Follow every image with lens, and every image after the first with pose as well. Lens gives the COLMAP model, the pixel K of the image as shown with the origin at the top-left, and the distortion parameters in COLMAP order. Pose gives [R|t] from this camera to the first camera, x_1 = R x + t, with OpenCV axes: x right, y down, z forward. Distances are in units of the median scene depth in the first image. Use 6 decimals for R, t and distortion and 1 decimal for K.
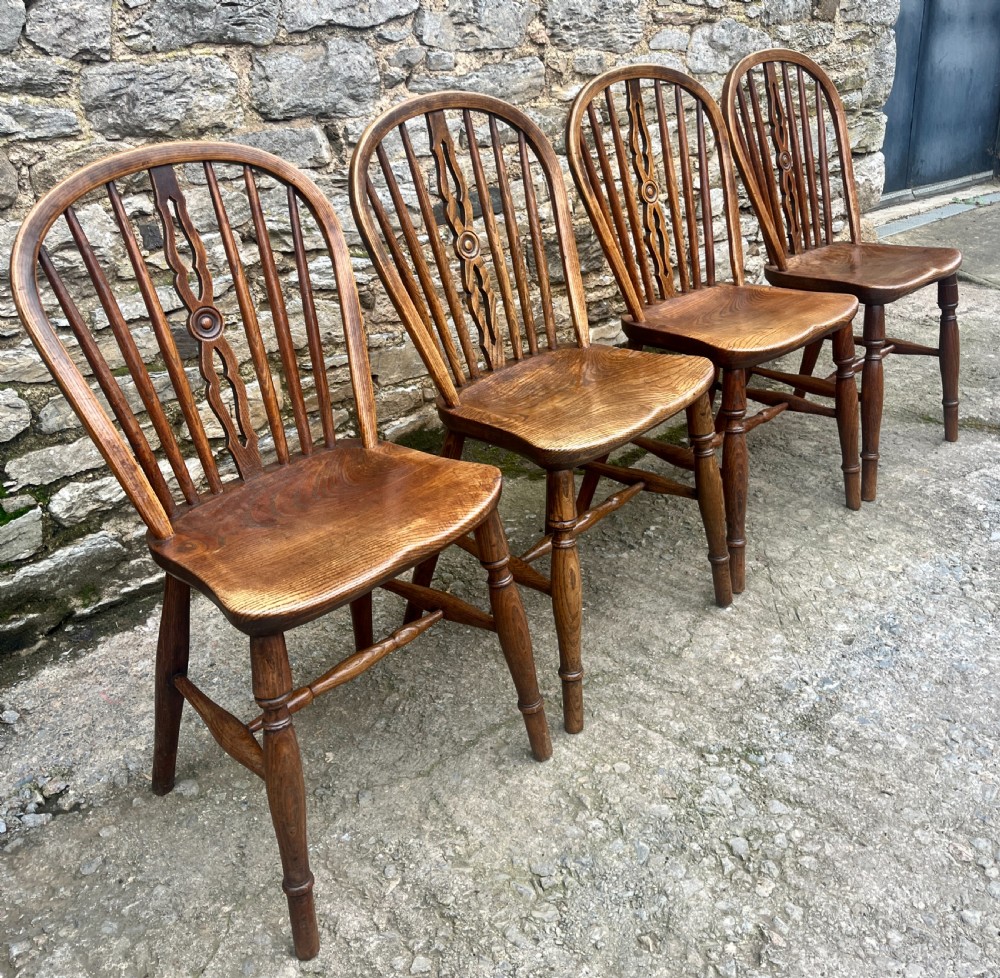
lens RADIAL K [[1039.6, 0, 500.2], [0, 1039.6, 370.6], [0, 0, 1]] dist [0.017080, 0.000000]
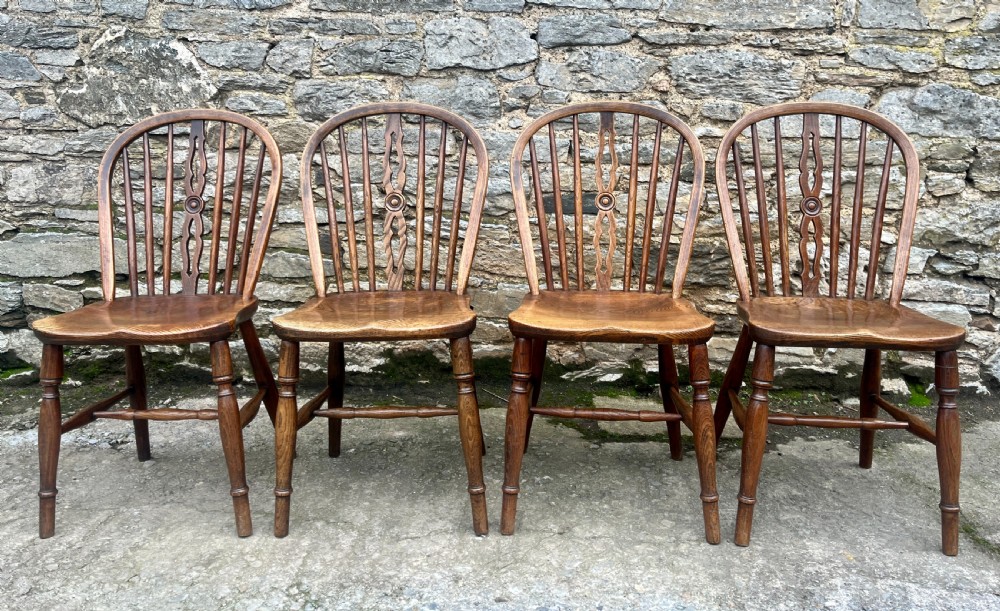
lens RADIAL K [[804.7, 0, 493.3], [0, 804.7, 230.1], [0, 0, 1]] dist [0.053951, -0.056929]
pose [[0.663552, 0.162985, -0.730161, 0.823990], [-0.284433, 0.957652, -0.044720, -0.066239], [0.691952, 0.237356, 0.681810, 0.299953]]
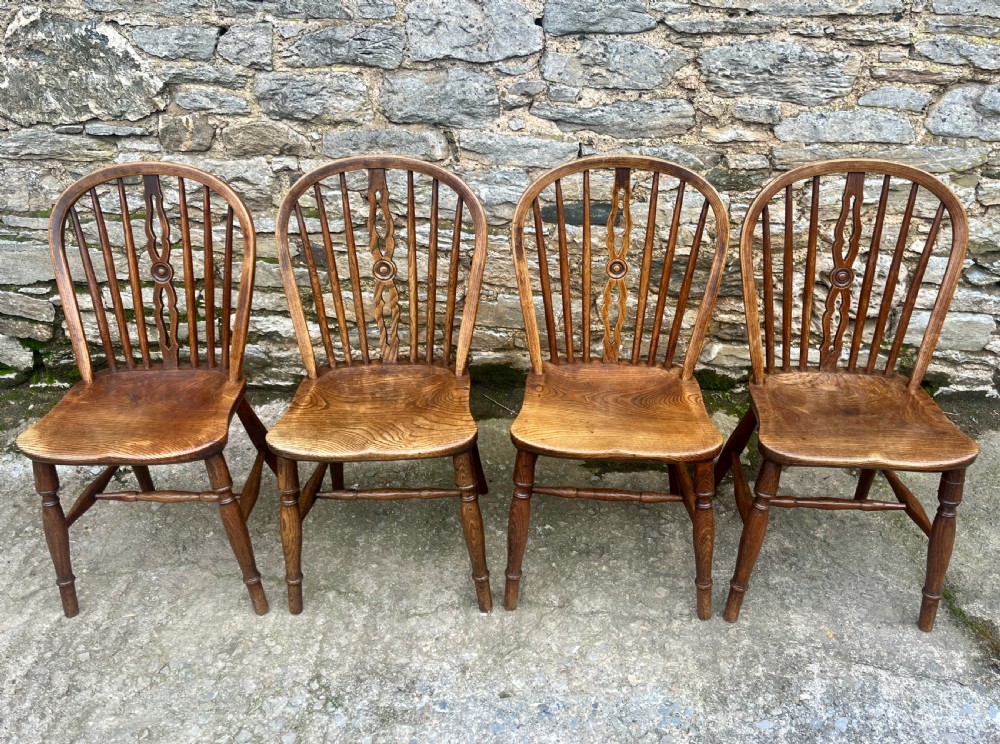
lens RADIAL K [[860.8, 0, 499.3], [0, 860.8, 337.9], [0, 0, 1]] dist [0.036262, -0.025055]
pose [[0.673187, 0.413986, -0.612728, 0.713459], [-0.275045, 0.909331, 0.312199, -0.390599], [0.686418, -0.041640, 0.726014, 0.271945]]
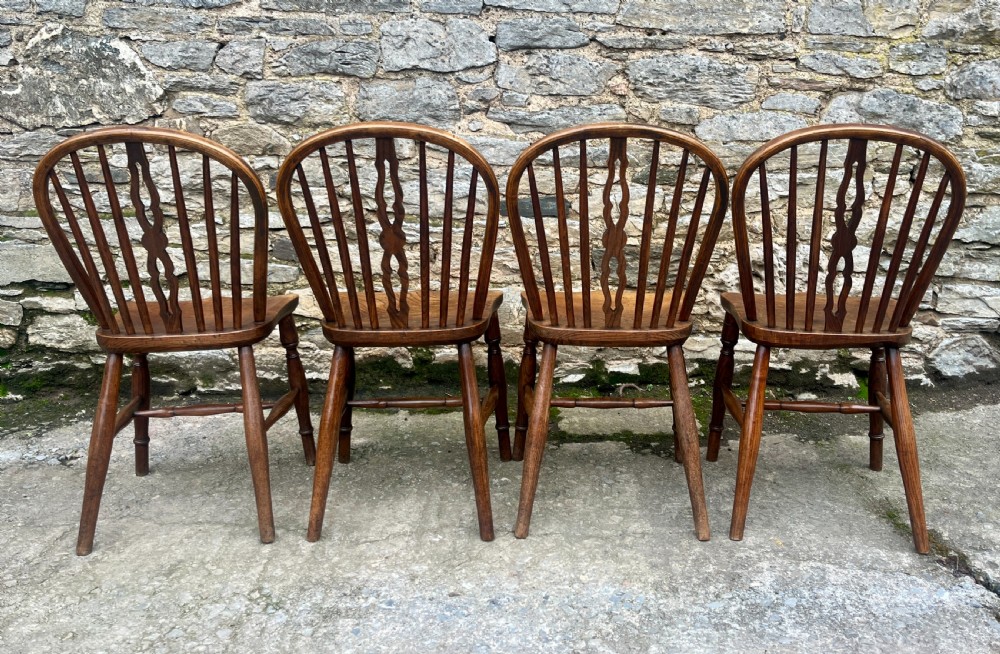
lens RADIAL K [[893.4, 0, 542.8], [0, 893.4, 235.5], [0, 0, 1]] dist [0.051752, -0.050440]
pose [[0.719267, 0.178625, -0.671378, 0.937120], [-0.271950, 0.961657, -0.035492, -0.109141], [0.639295, 0.208109, 0.740265, 0.218915]]
